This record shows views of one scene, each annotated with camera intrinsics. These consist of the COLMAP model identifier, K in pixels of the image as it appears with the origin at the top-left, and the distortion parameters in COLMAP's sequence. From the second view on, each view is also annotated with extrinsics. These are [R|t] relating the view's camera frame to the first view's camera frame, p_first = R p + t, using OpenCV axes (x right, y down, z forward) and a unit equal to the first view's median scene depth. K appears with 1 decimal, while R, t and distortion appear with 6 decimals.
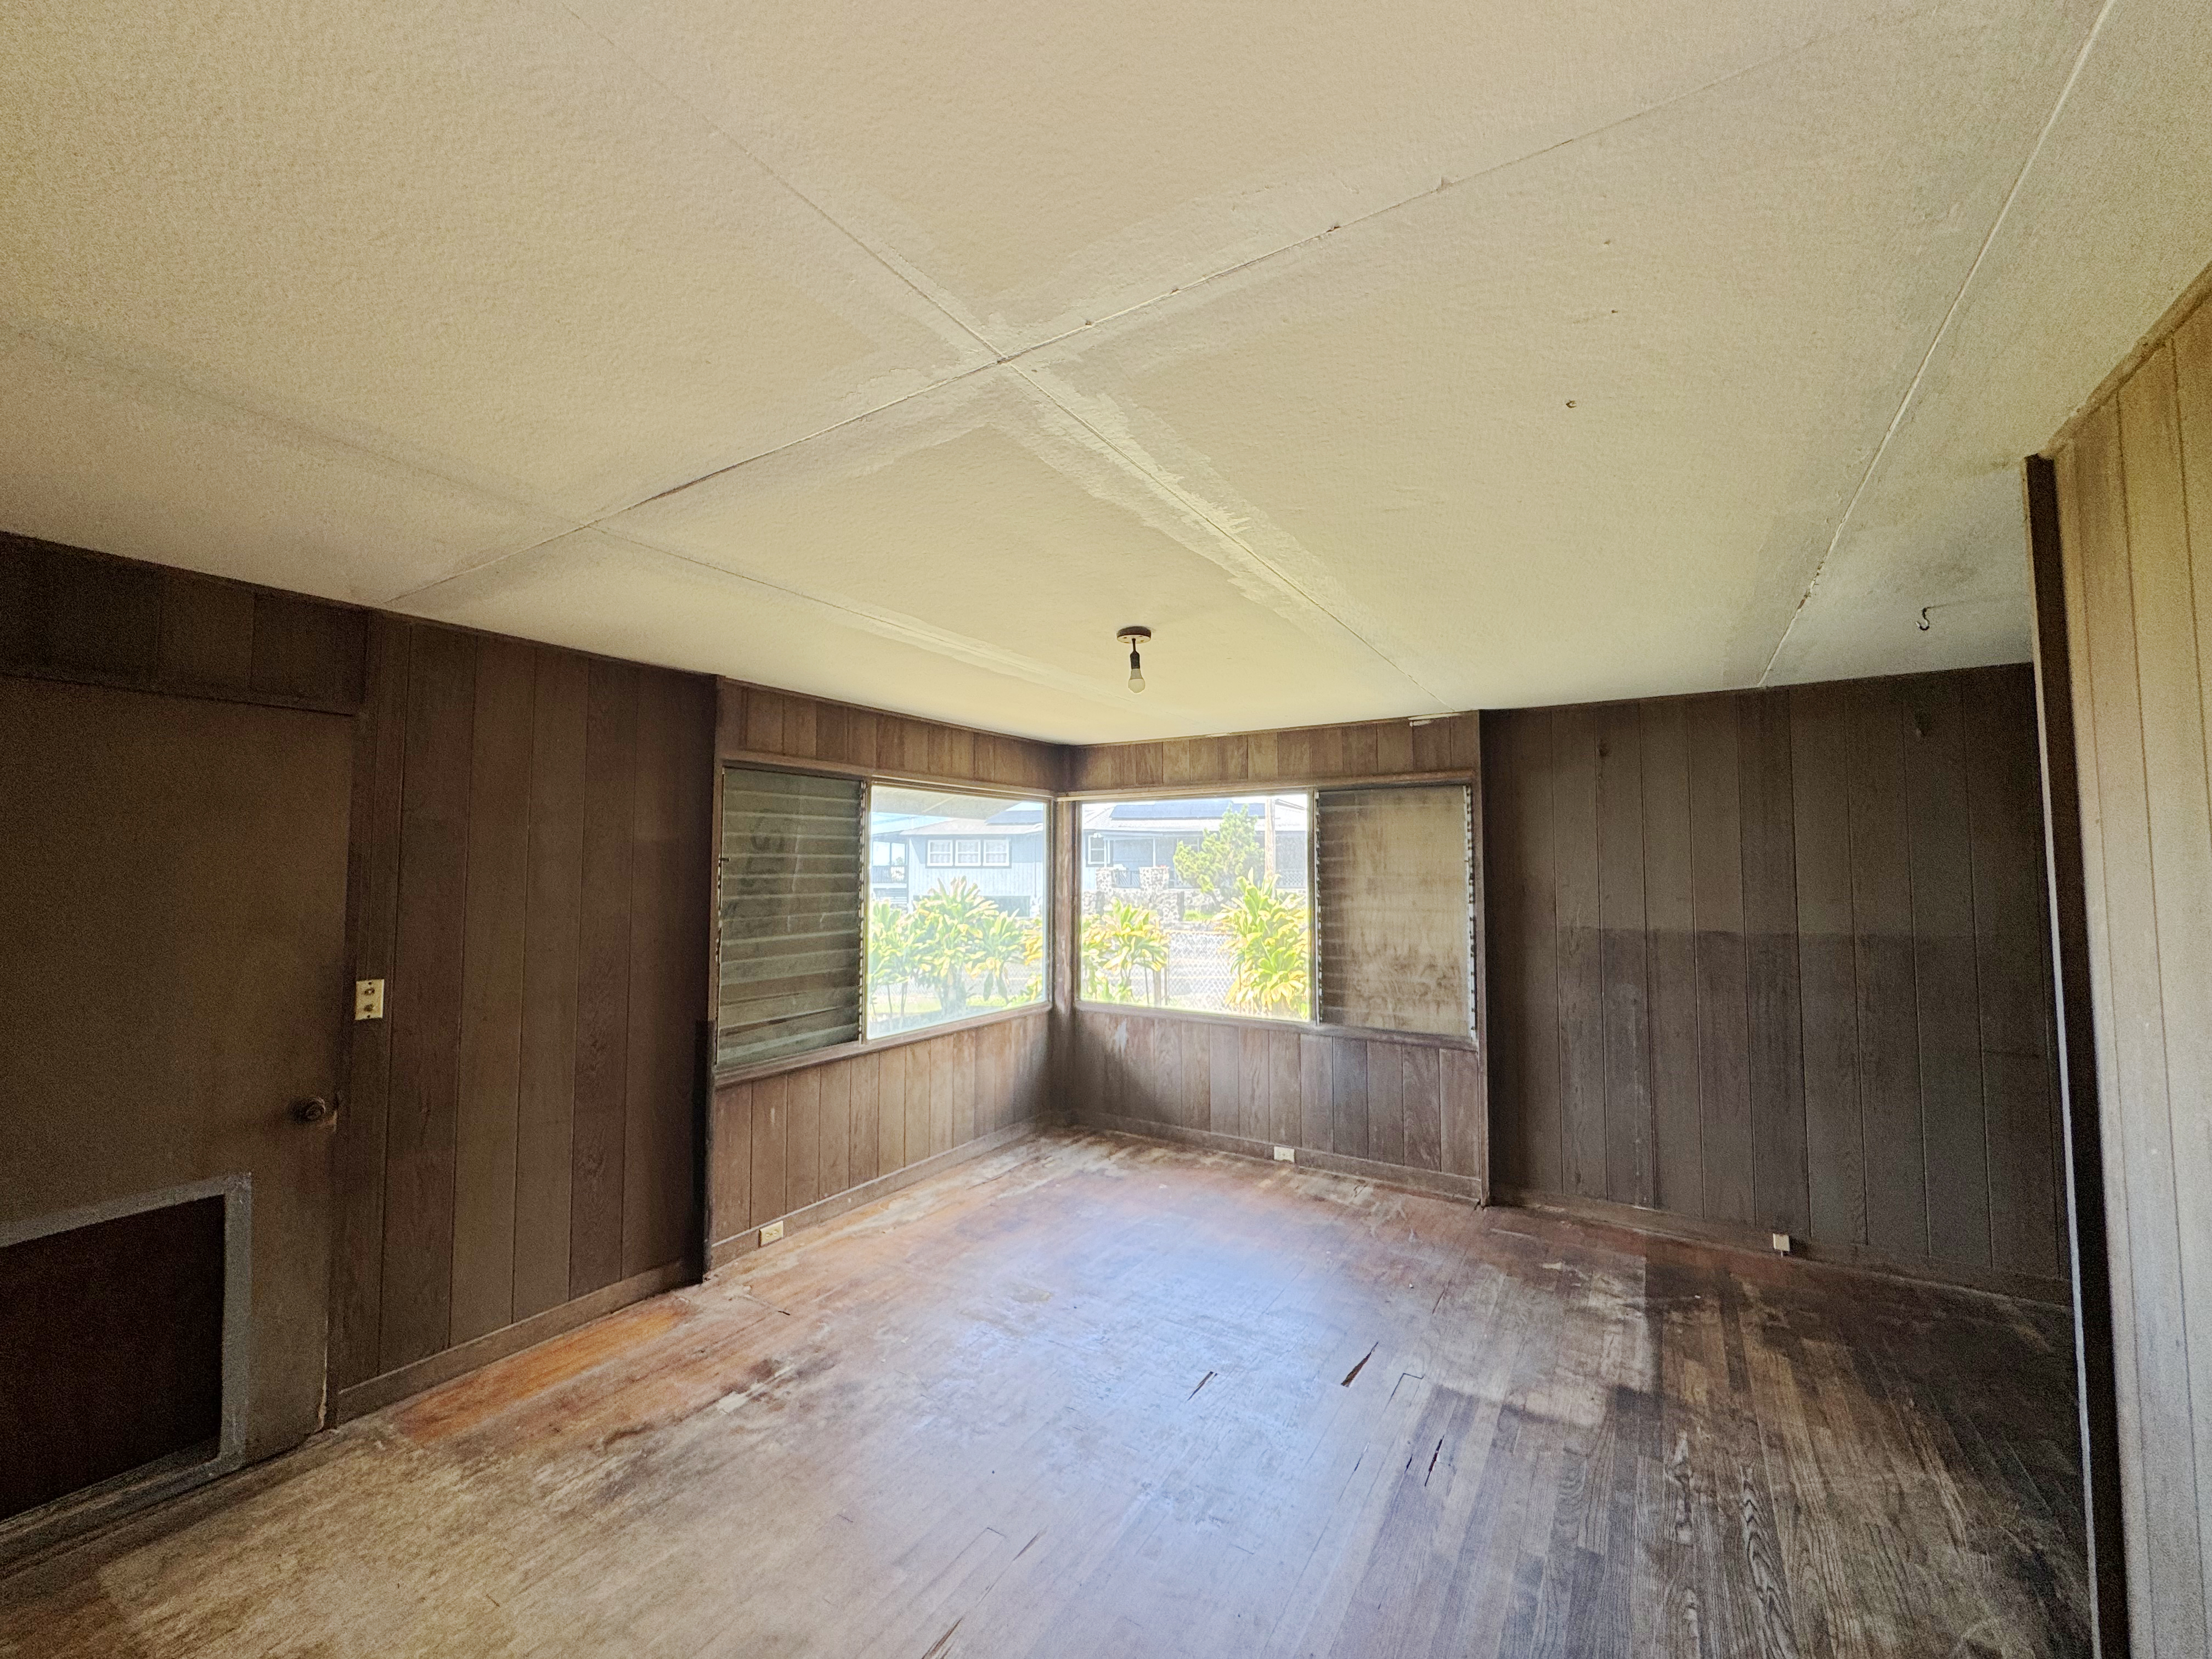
lens RADIAL K [[882.0, 0, 1104.2], [0, 882.0, 828.4], [0, 0, 1]] dist [-0.002399, 0.000688]
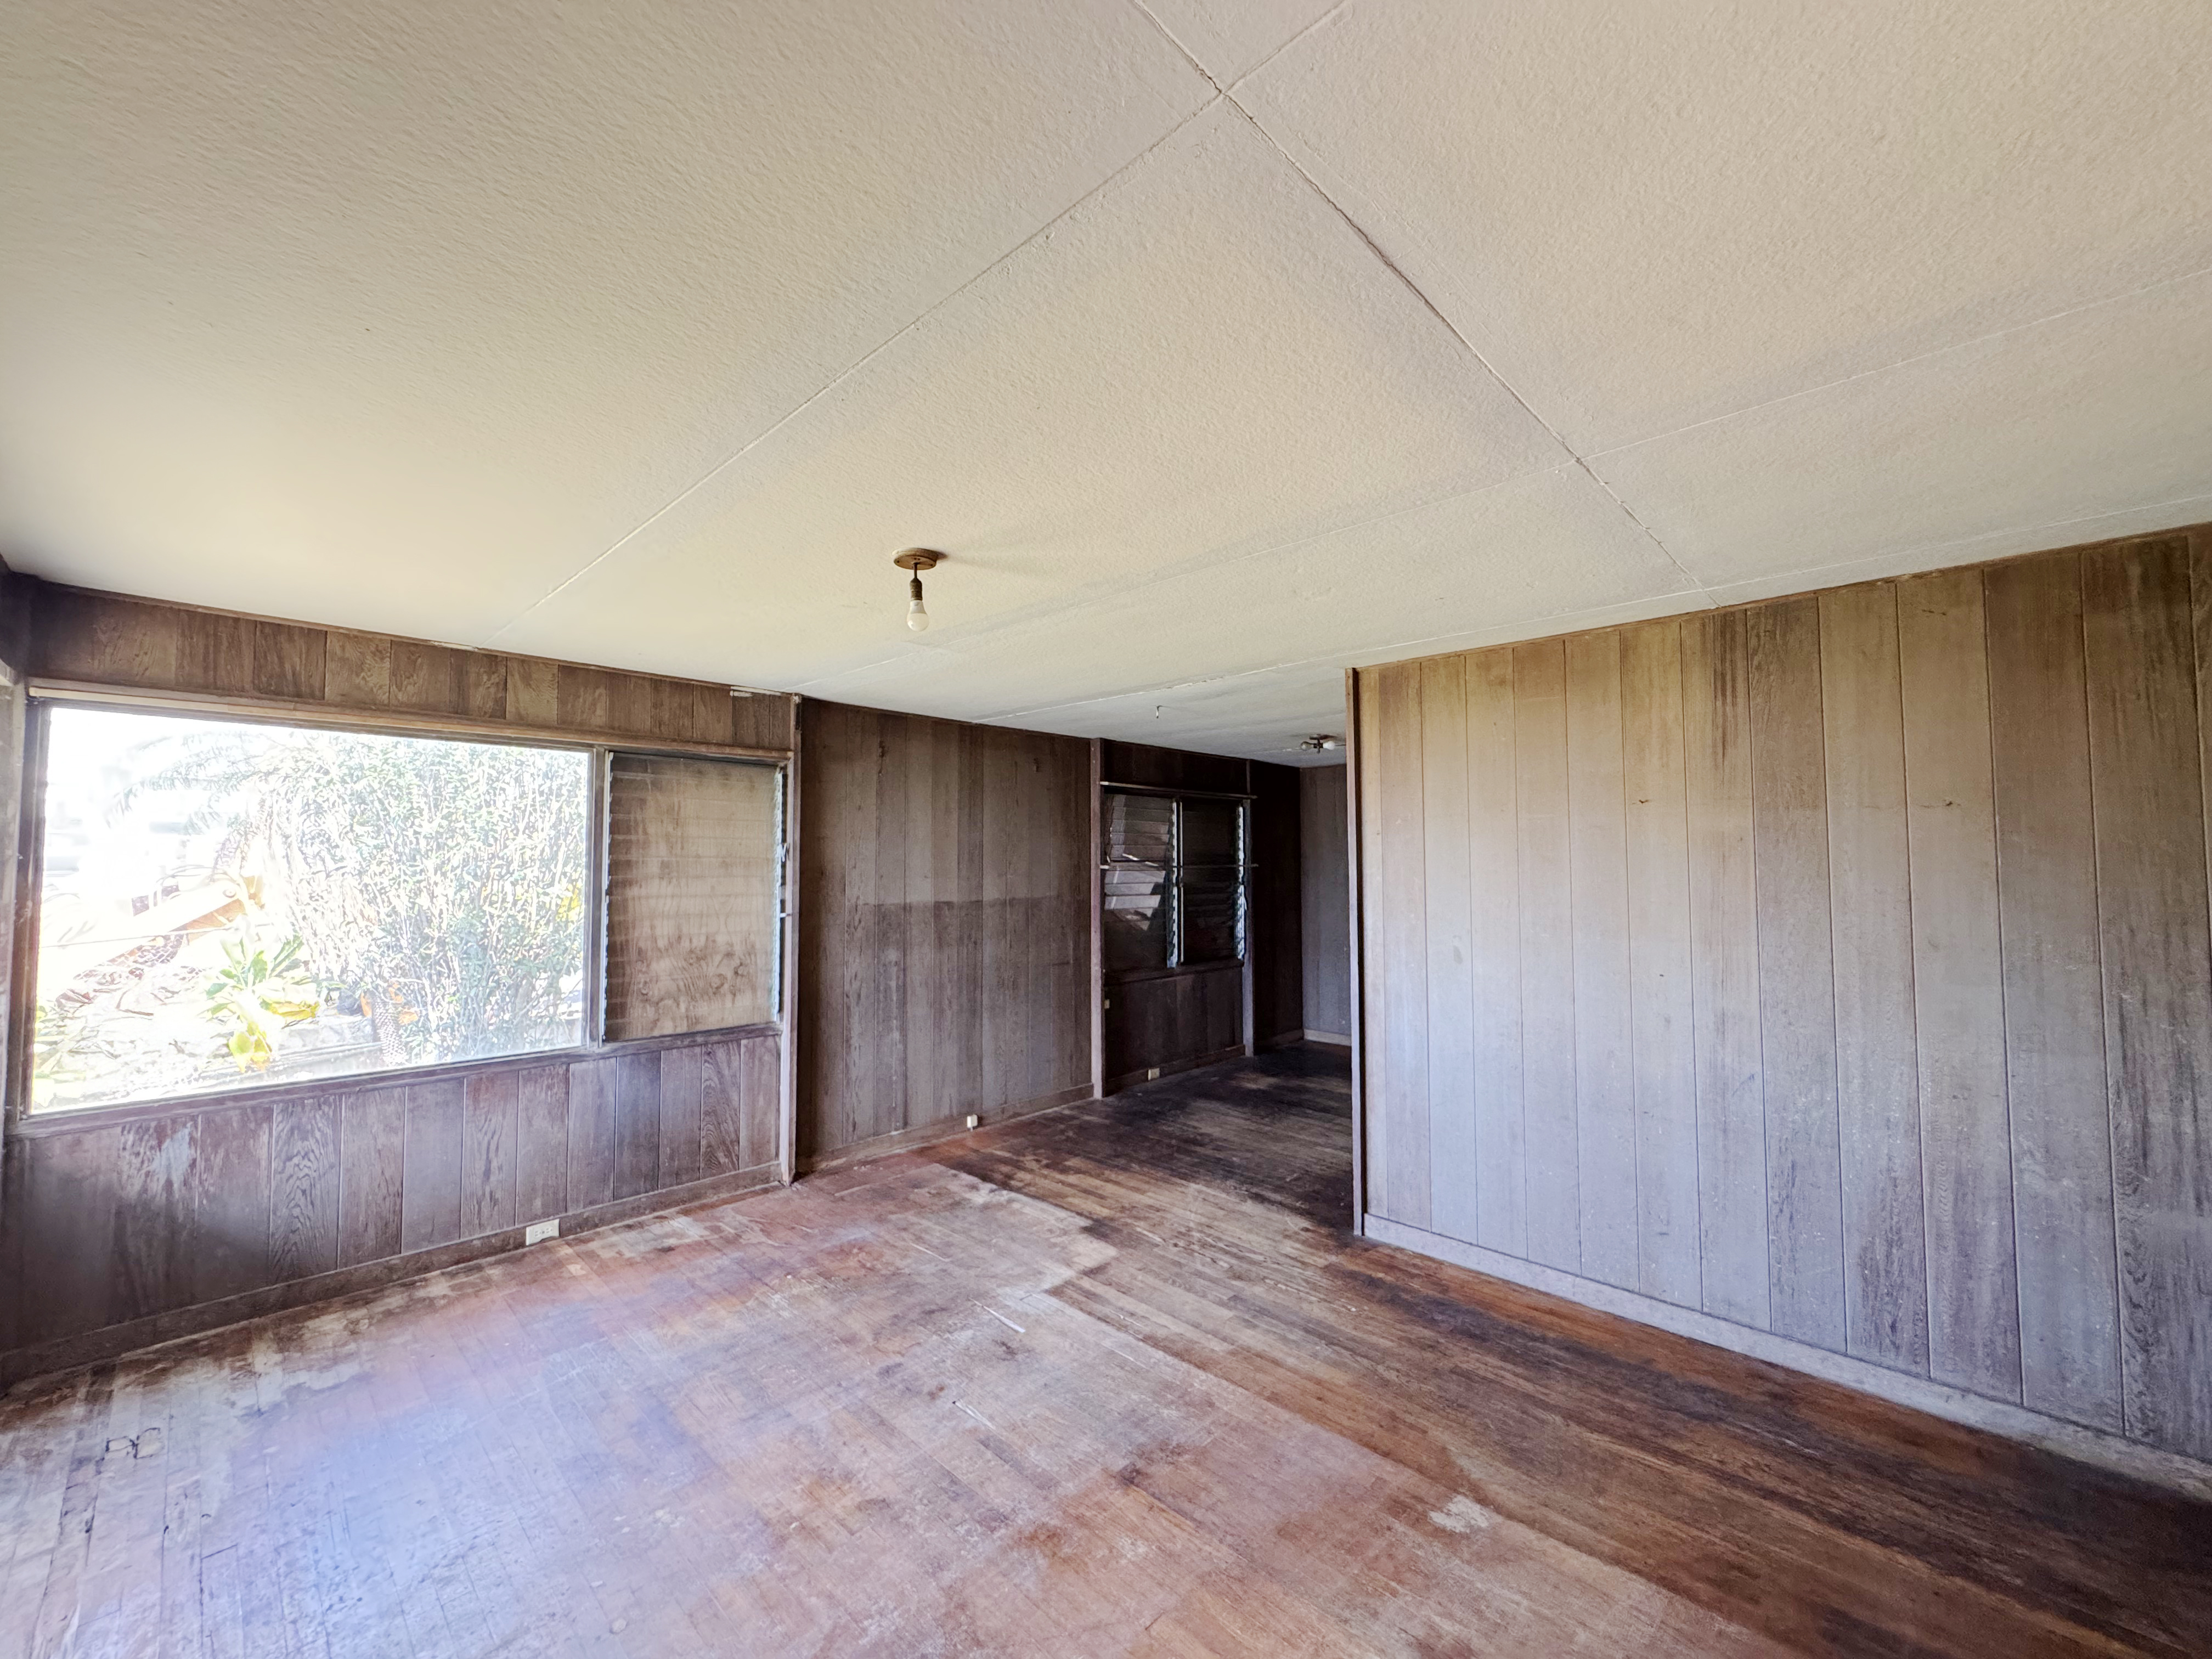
lens RADIAL K [[882.0, 0, 1104.2], [0, 882.0, 828.4], [0, 0, 1]] dist [-0.002399, 0.000688]
pose [[0.210320, 0.038499, 0.976874, -0.501272], [-0.051337, 0.998281, -0.028290, 0.030830], [-0.976284, -0.044200, 0.211935, 0.454748]]
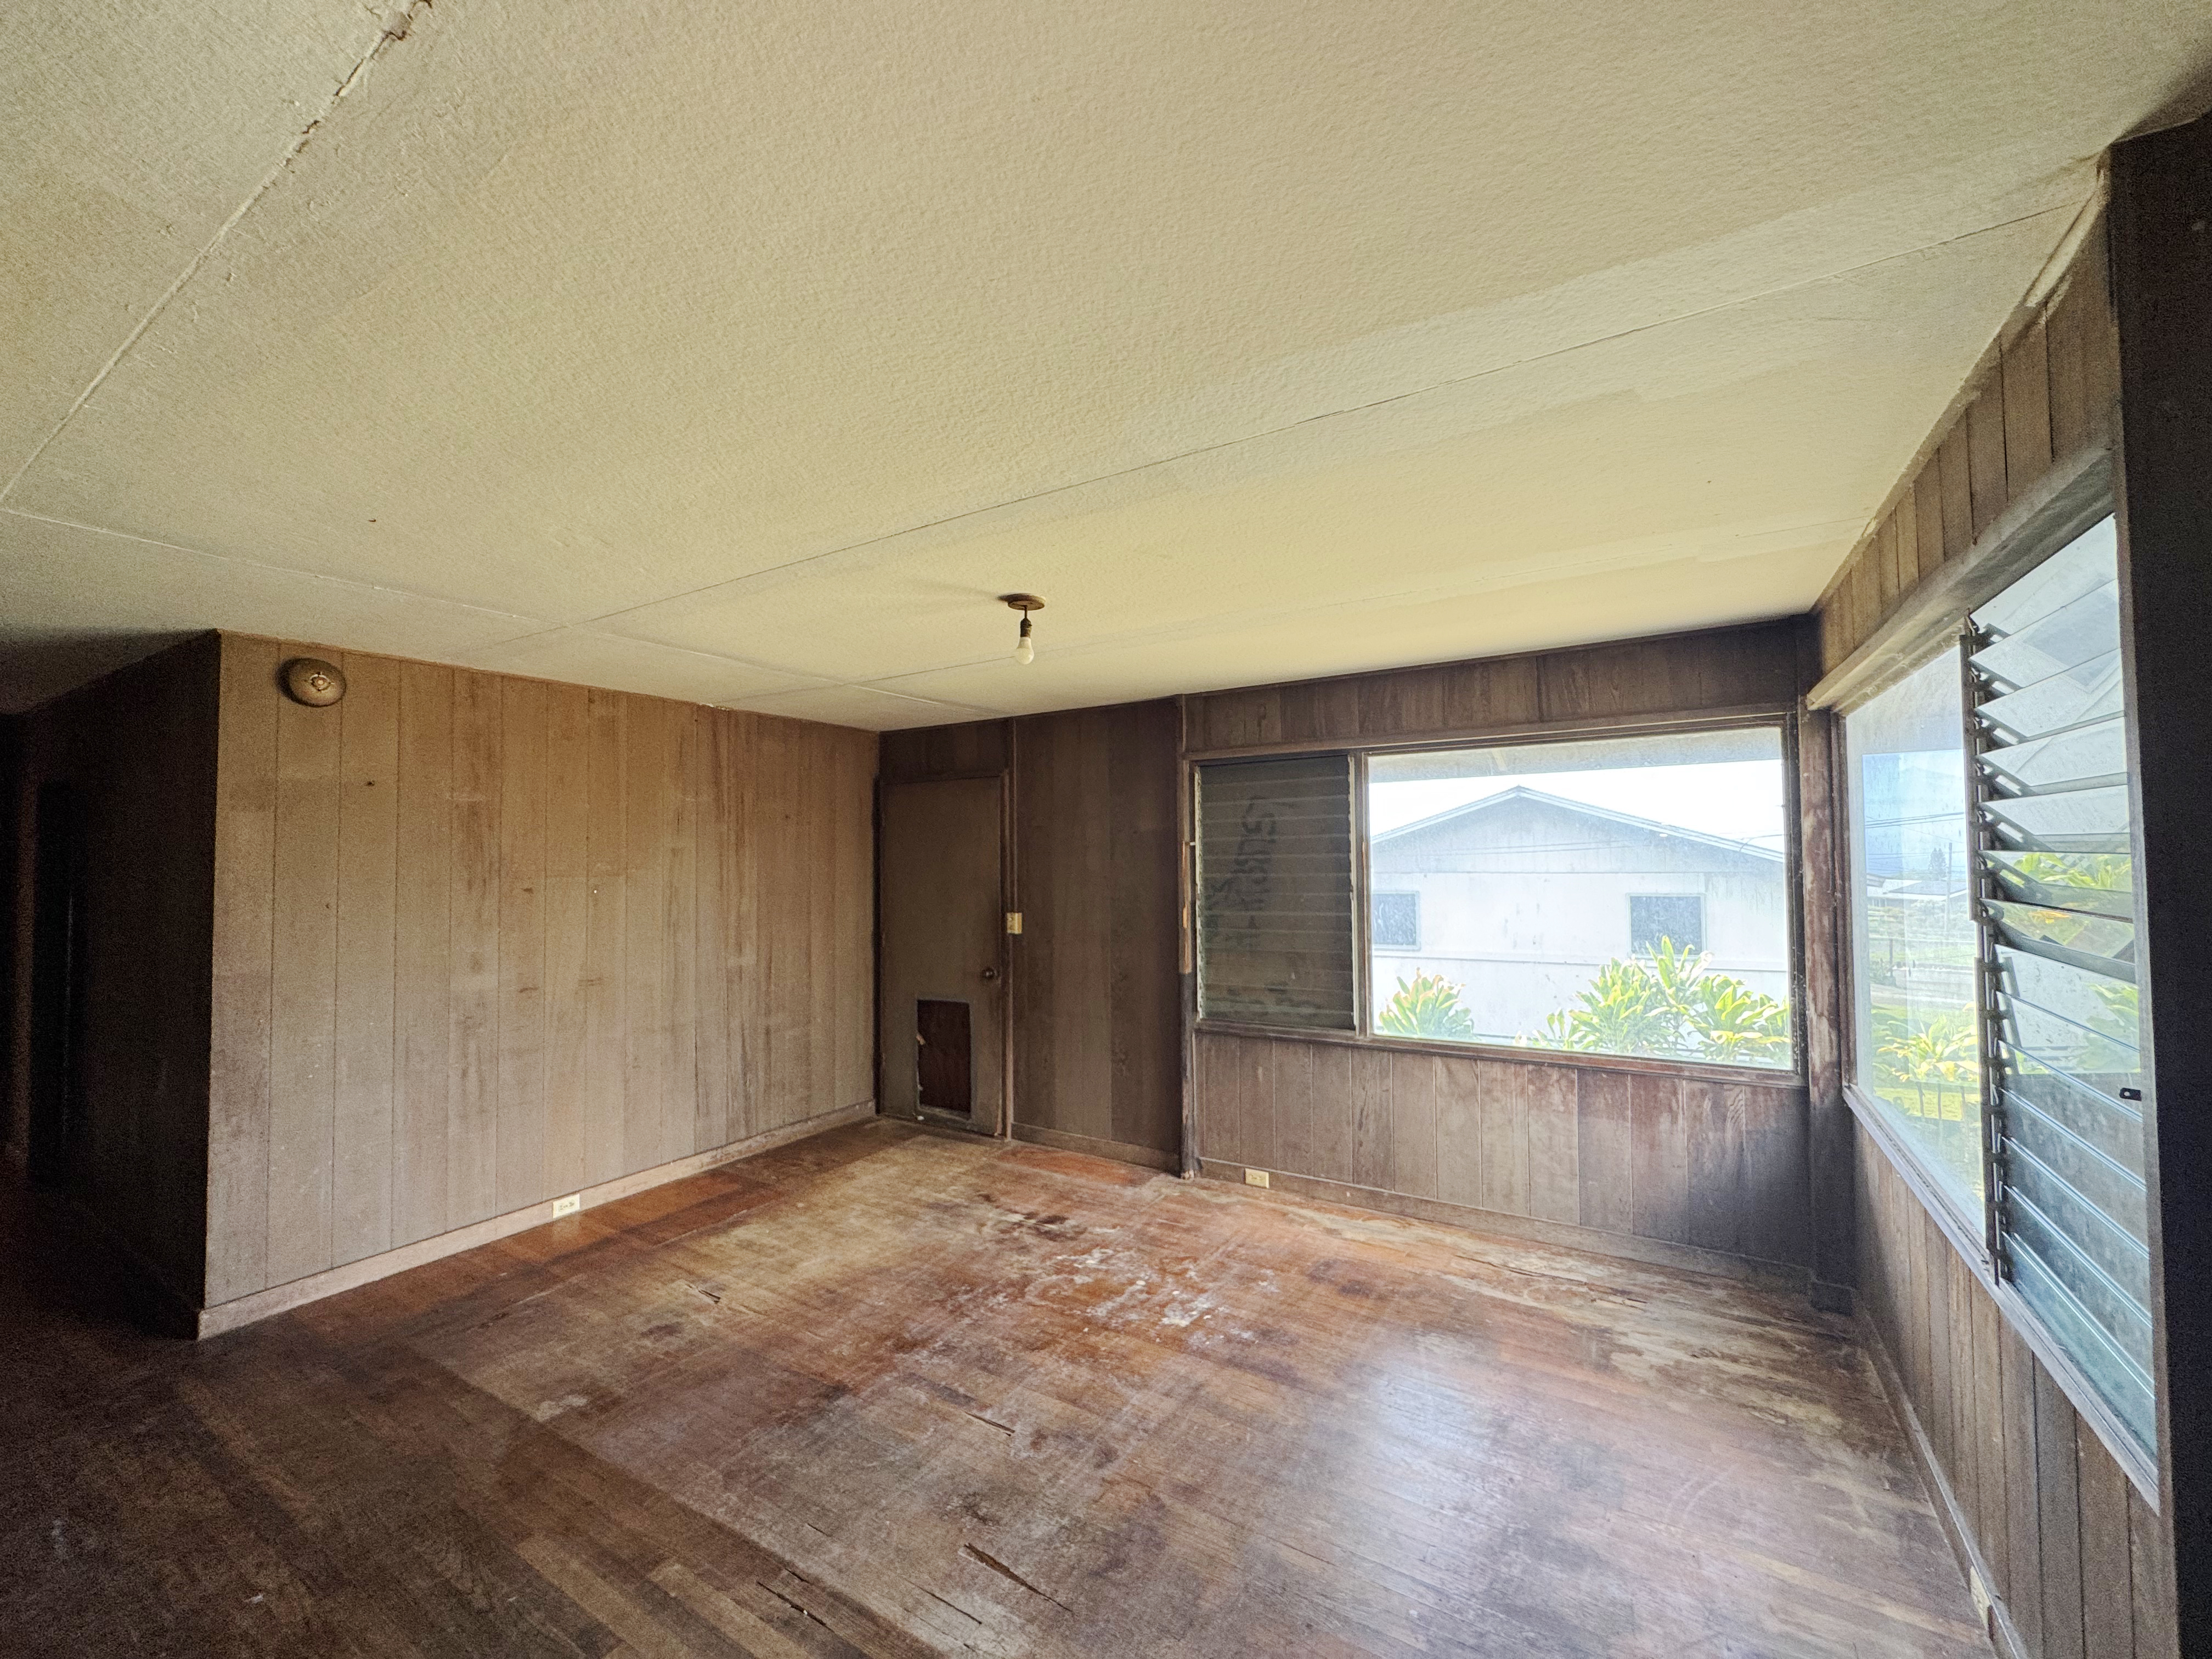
lens RADIAL K [[882.0, 0, 1104.2], [0, 882.0, 828.4], [0, 0, 1]] dist [-0.002399, 0.000688]
pose [[0.003060, -0.031575, -0.999497, 0.671730], [0.062985, 0.997523, -0.031320, 0.038218], [0.998010, -0.062858, 0.005041, 0.746615]]
